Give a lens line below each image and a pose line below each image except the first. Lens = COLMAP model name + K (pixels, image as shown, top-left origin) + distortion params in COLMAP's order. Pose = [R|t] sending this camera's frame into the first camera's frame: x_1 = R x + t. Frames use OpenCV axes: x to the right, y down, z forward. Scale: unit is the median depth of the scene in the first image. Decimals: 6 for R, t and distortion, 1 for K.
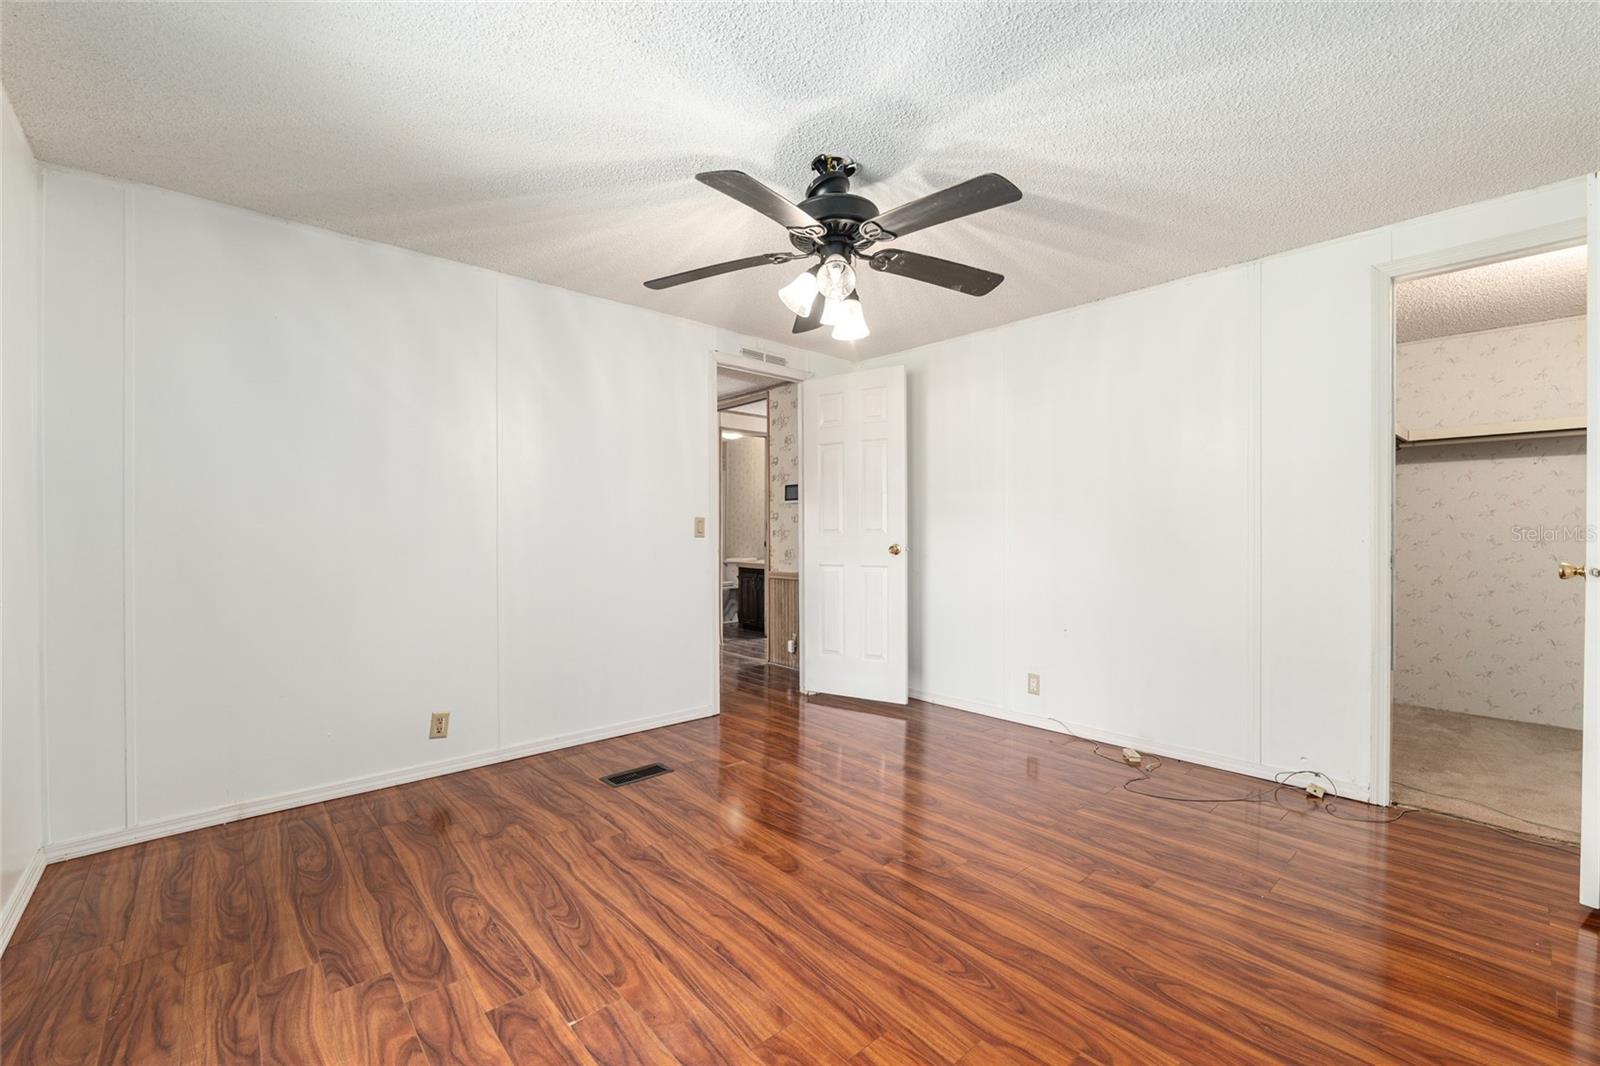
lens RADIAL K [[667.1, 0, 805.1], [0, 667.1, 534.3], [0, 0, 1]] dist [-0.007745, 0.000156]
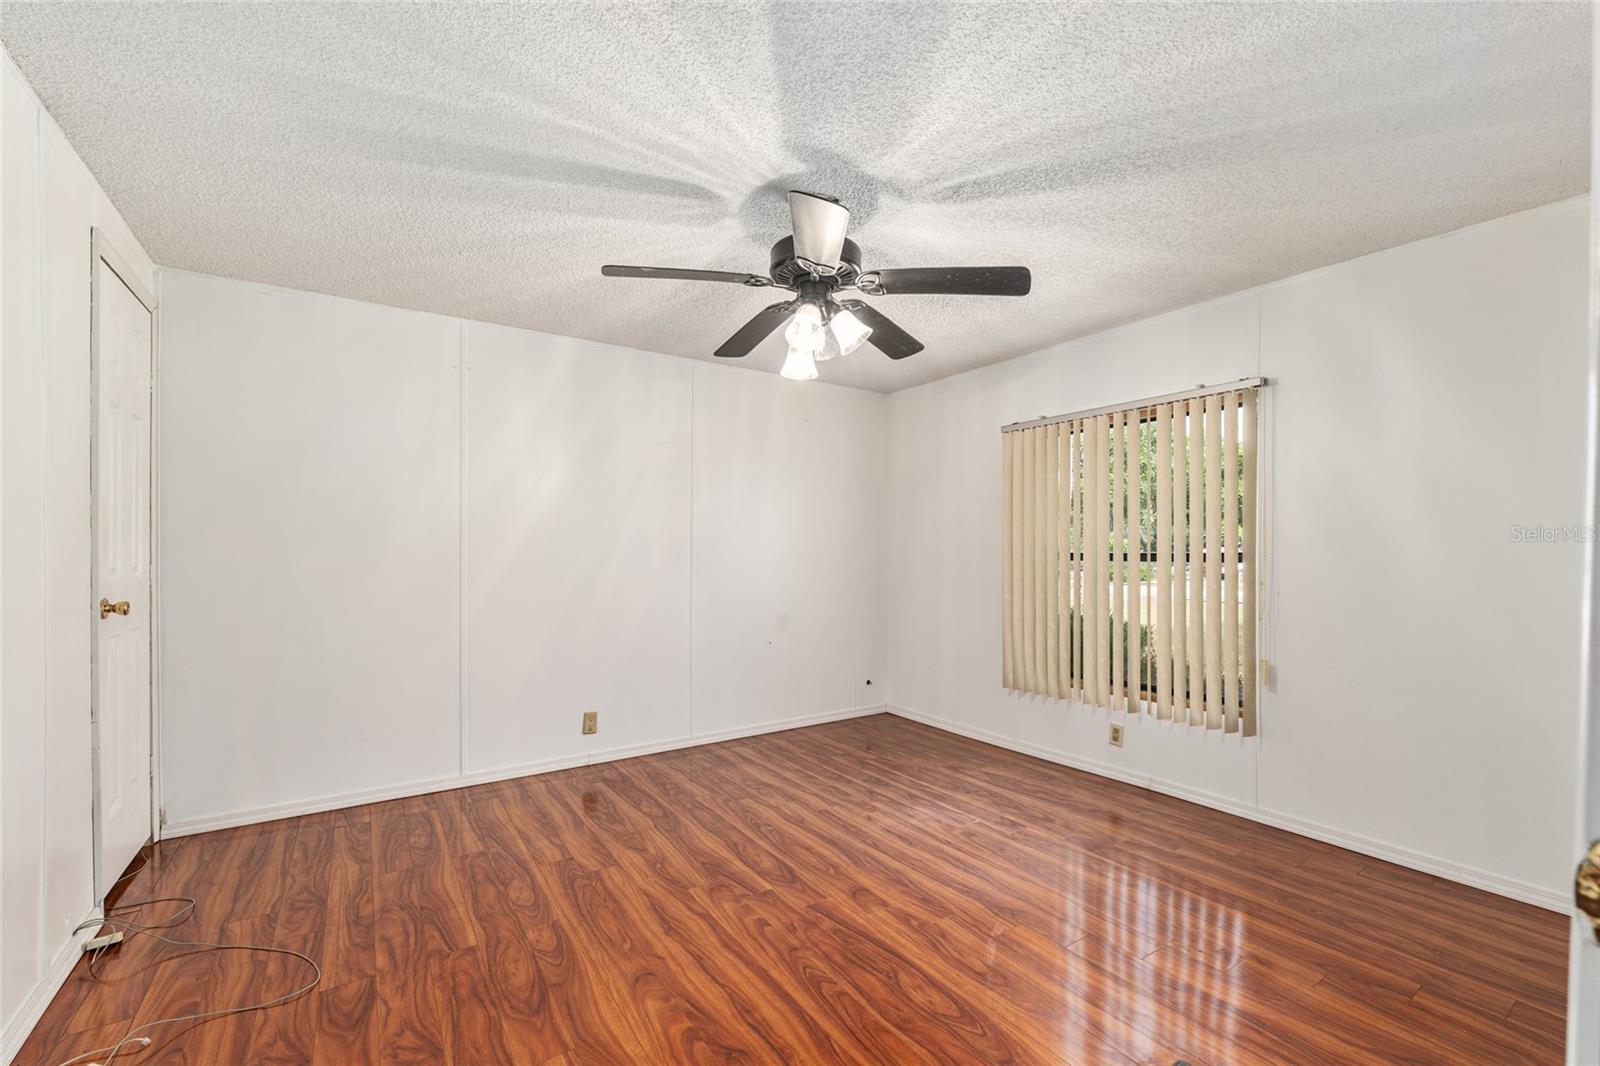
lens RADIAL K [[667.1, 0, 805.1], [0, 667.1, 534.3], [0, 0, 1]] dist [-0.007745, 0.000156]
pose [[-0.991410, 0.000780, 0.130792, -0.080077], [-0.002826, 0.999621, -0.027379, -0.037793], [-0.130763, -0.027513, -0.991032, 2.242661]]
